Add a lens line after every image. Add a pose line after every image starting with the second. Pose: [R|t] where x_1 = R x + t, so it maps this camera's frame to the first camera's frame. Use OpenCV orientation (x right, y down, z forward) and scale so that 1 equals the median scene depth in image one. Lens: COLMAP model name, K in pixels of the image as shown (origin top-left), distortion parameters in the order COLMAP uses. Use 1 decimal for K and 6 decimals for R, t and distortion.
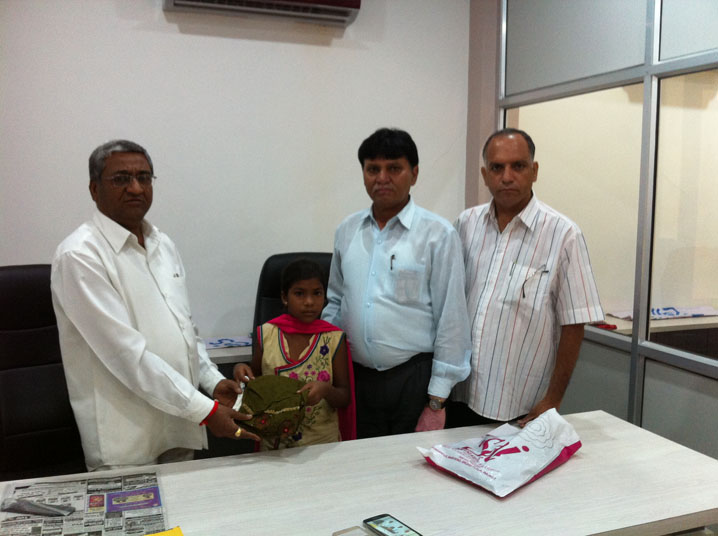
lens RADIAL K [[702.3, 0, 372.1], [0, 702.3, 271.9], [0, 0, 1]] dist [0.108022, -0.380915]
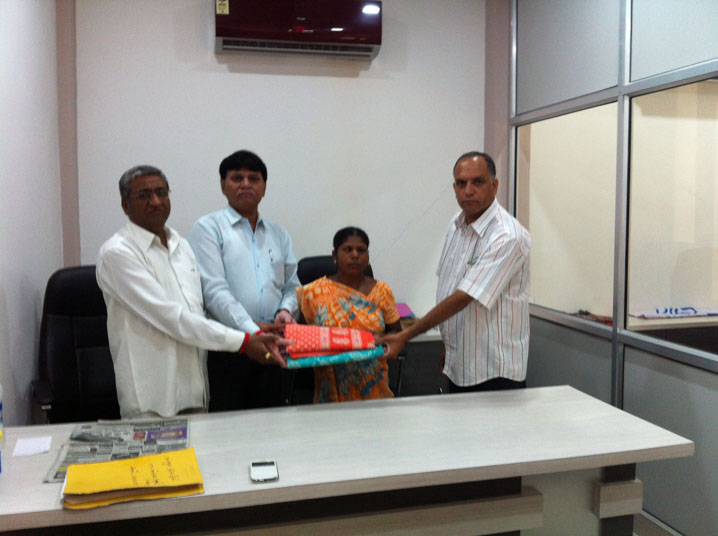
lens RADIAL K [[702.3, 0, 372.1], [0, 702.3, 271.9], [0, 0, 1]] dist [0.108022, -0.380915]
pose [[0.993124, -0.008053, -0.116793, 0.123095], [0.005723, 0.999778, -0.020275, 0.026698], [0.116930, 0.019467, 0.992949, -0.172040]]
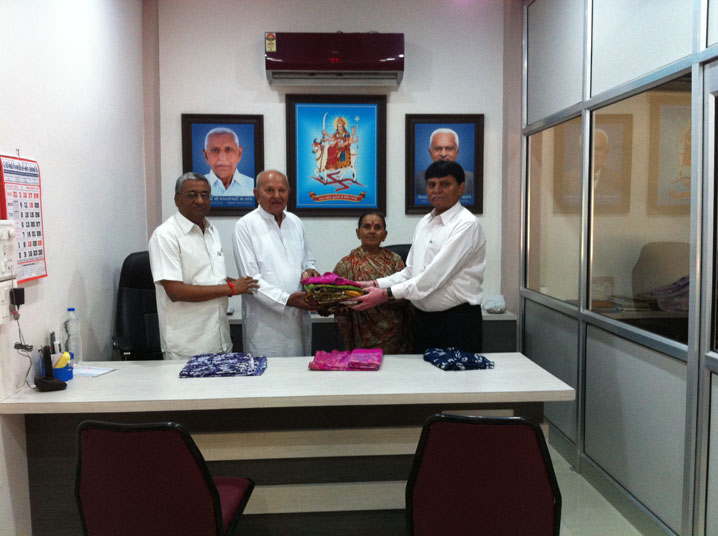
lens RADIAL K [[702.3, 0, 372.1], [0, 702.3, 271.9], [0, 0, 1]] dist [0.108022, -0.380915]
pose [[0.955573, 0.001010, -0.294751, 0.401559], [-0.009715, 0.999559, -0.028072, 0.068831], [0.294593, 0.029688, 0.955162, -0.380330]]
